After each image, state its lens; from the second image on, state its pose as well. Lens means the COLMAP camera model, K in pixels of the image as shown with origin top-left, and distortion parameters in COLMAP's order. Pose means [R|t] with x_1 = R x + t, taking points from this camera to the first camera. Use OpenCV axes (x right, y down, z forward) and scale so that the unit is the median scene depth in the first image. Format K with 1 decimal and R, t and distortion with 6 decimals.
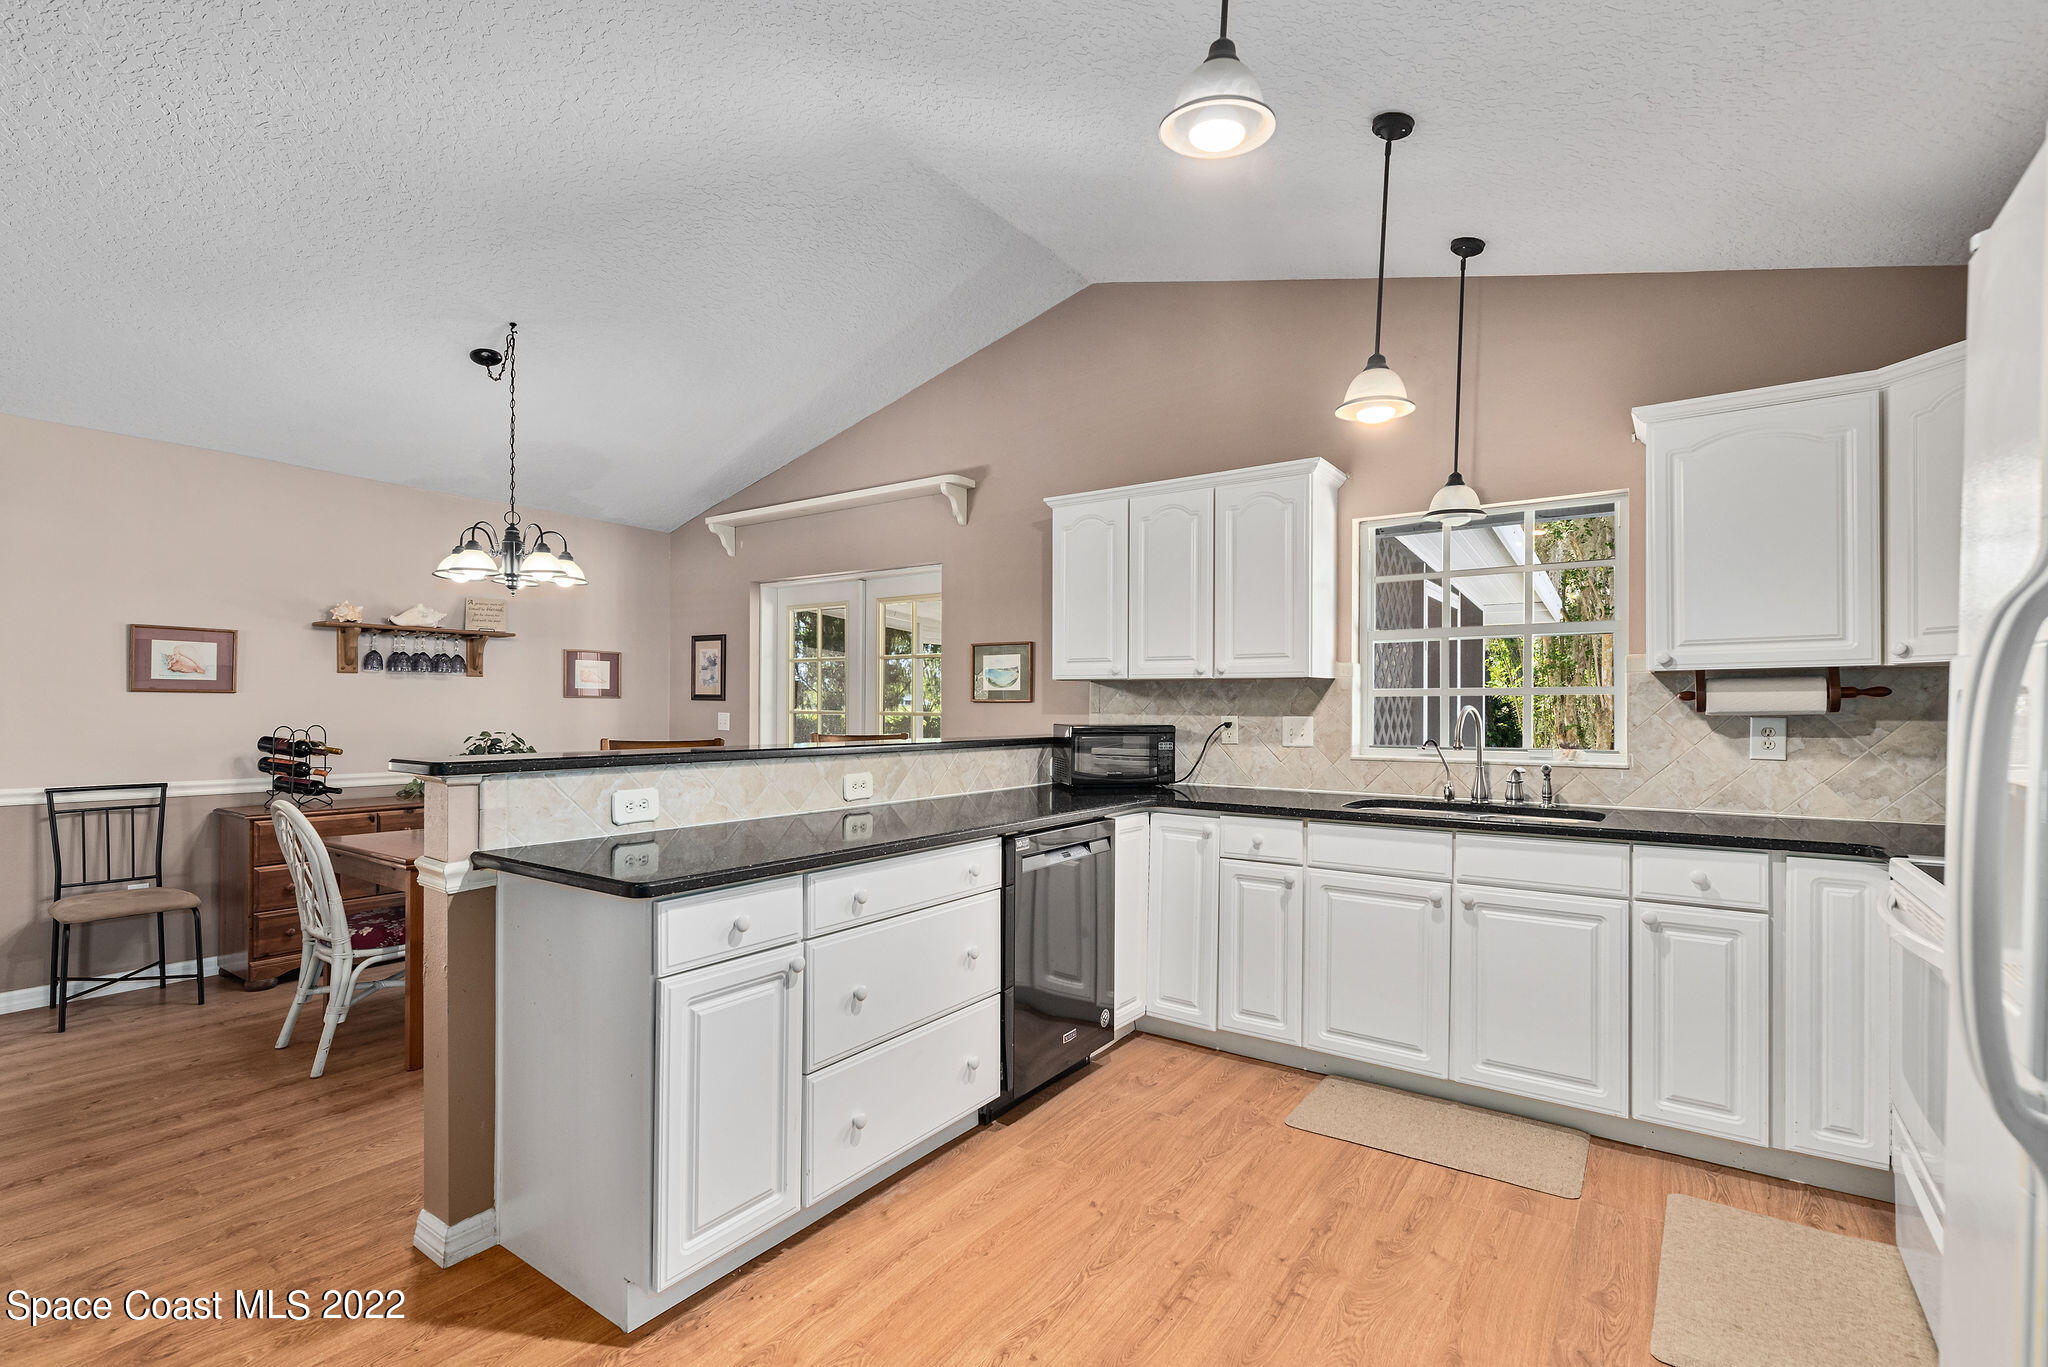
lens RADIAL K [[932.4, 0, 998.9], [0, 932.4, 703.5], [0, 0, 1]] dist [0.002798, 0.001227]
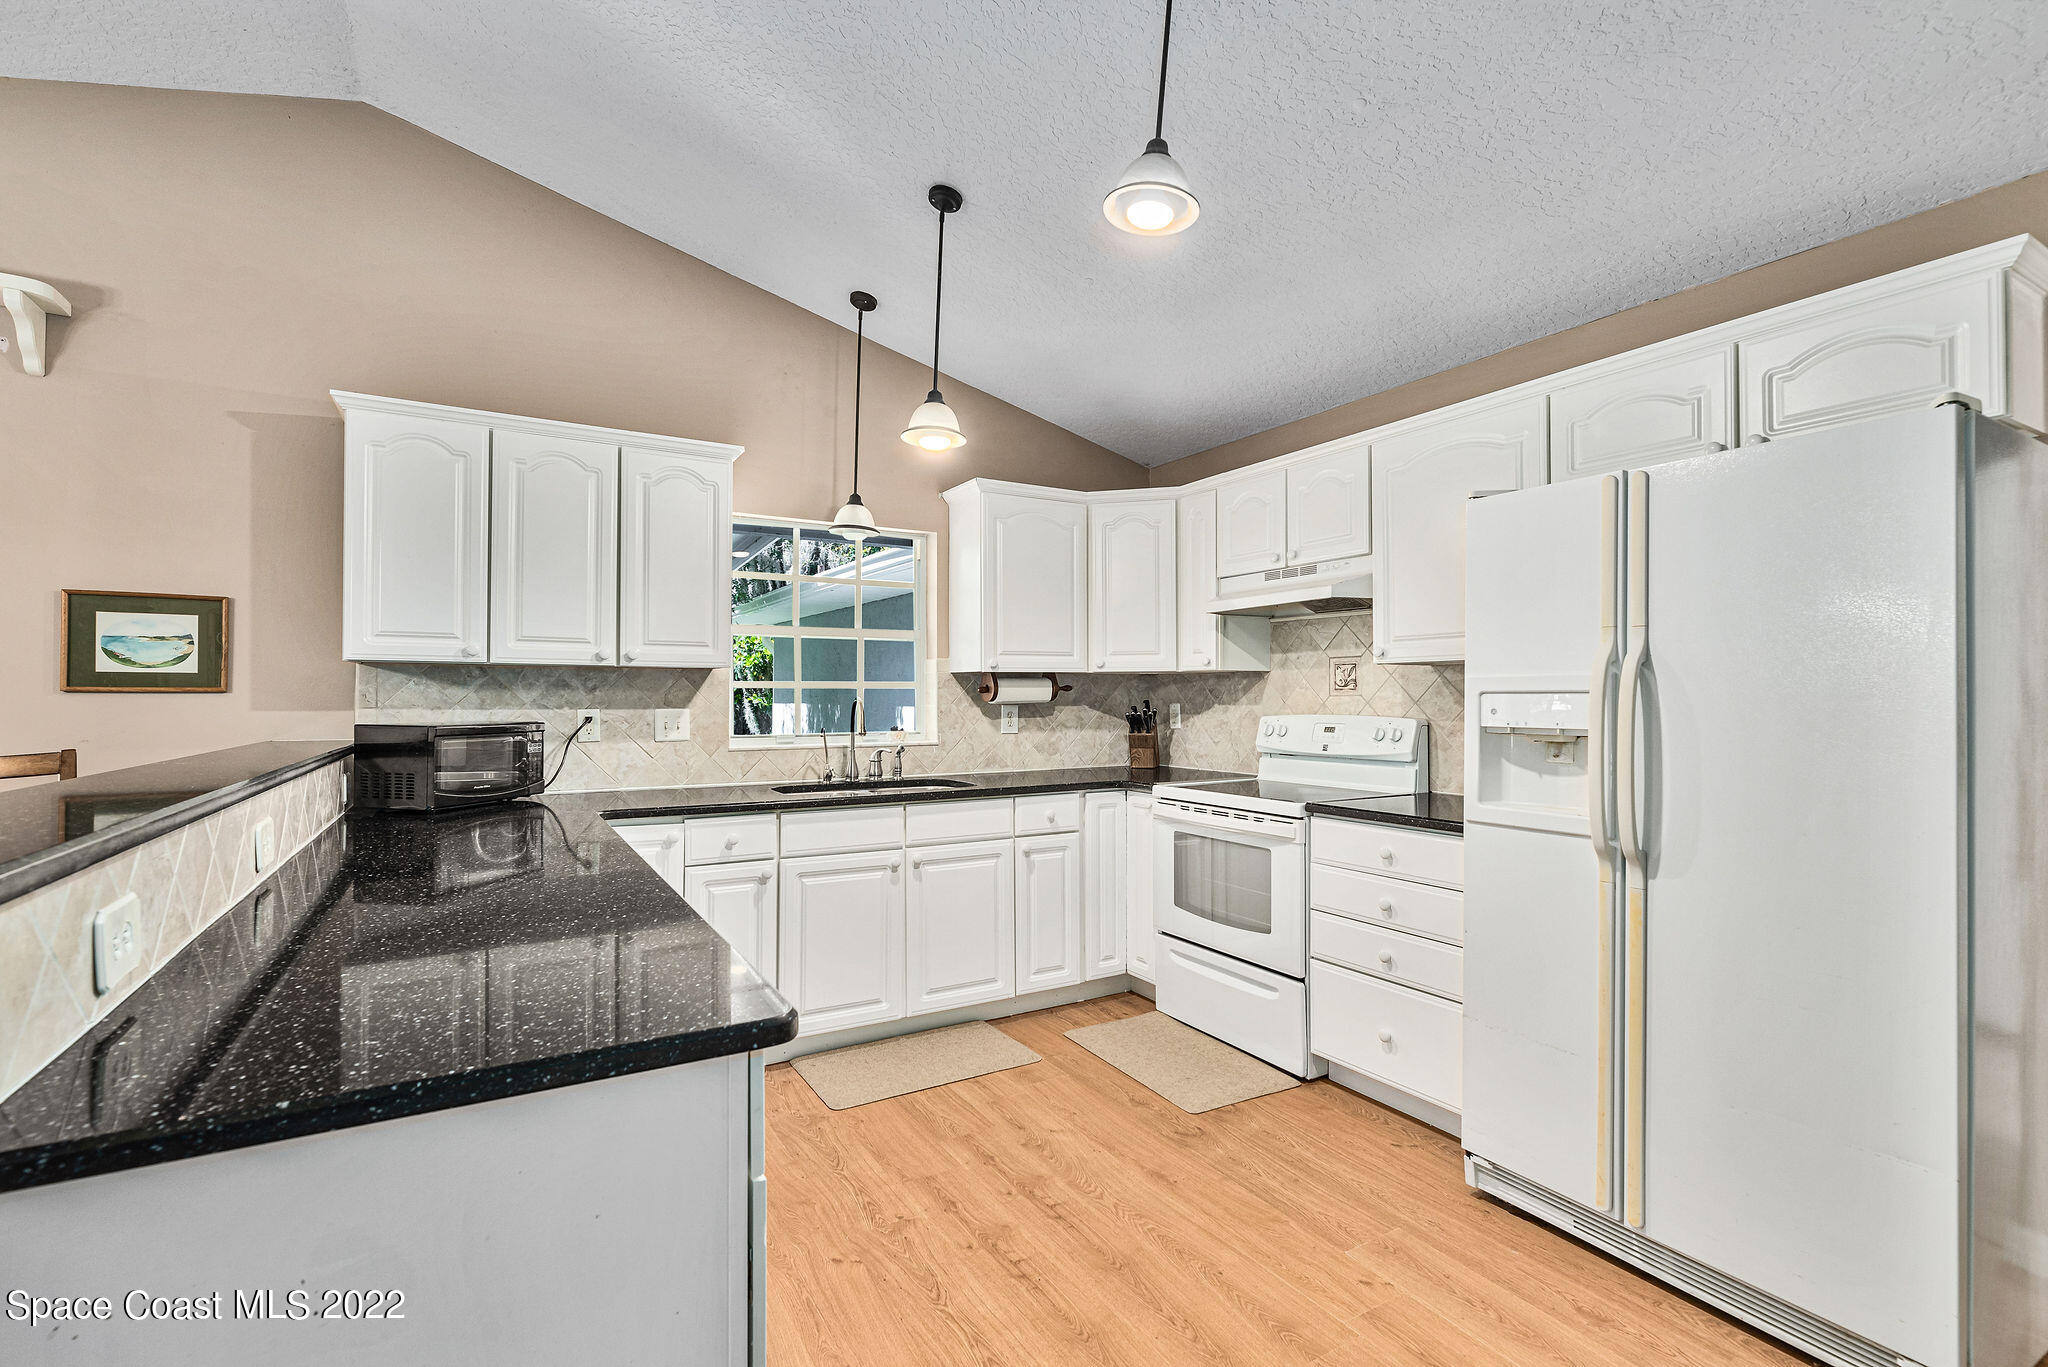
lens RADIAL K [[932.4, 0, 1026.0], [0, 932.4, 684.9], [0, 0, 1]] dist [0.002798, 0.001227]
pose [[0.399960, 0.010602, 0.916471, -0.512815], [-0.001438, 0.999939, -0.010940, -0.000492], [-0.916531, 0.003058, 0.399951, 0.380346]]
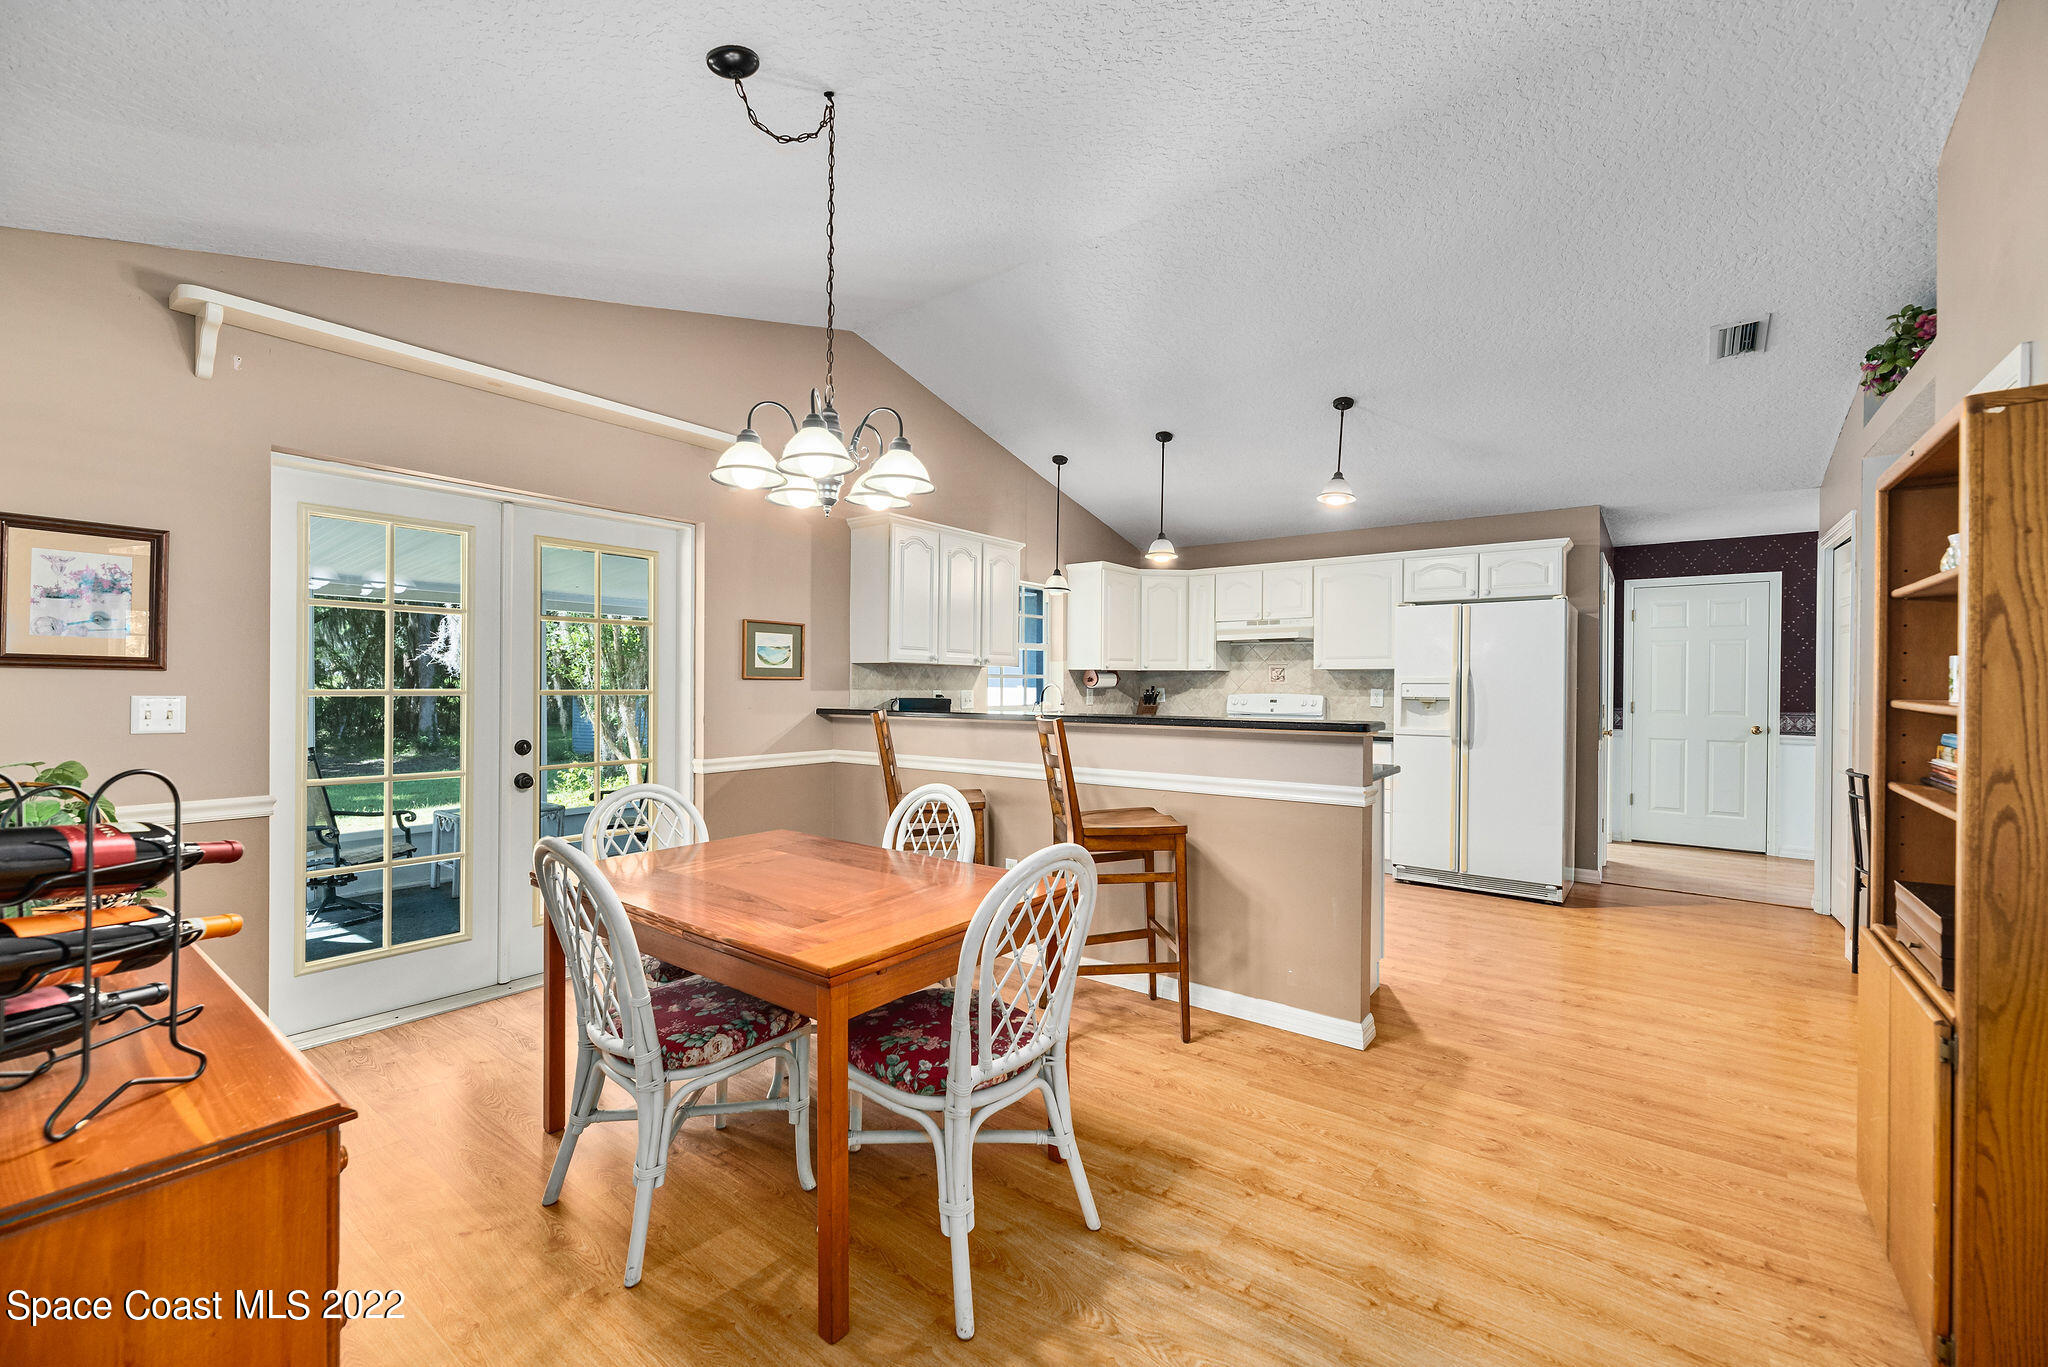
lens RADIAL K [[832.2, 0, 1020.1], [0, 832.2, 691.2], [0, 0, 1]] dist [0.004065, 0.000310]
pose [[0.022608, -0.010550, 0.999689, -1.442966], [-0.006788, 0.999920, 0.010706, -0.000526], [-0.999721, -0.007028, 0.022535, 1.122632]]
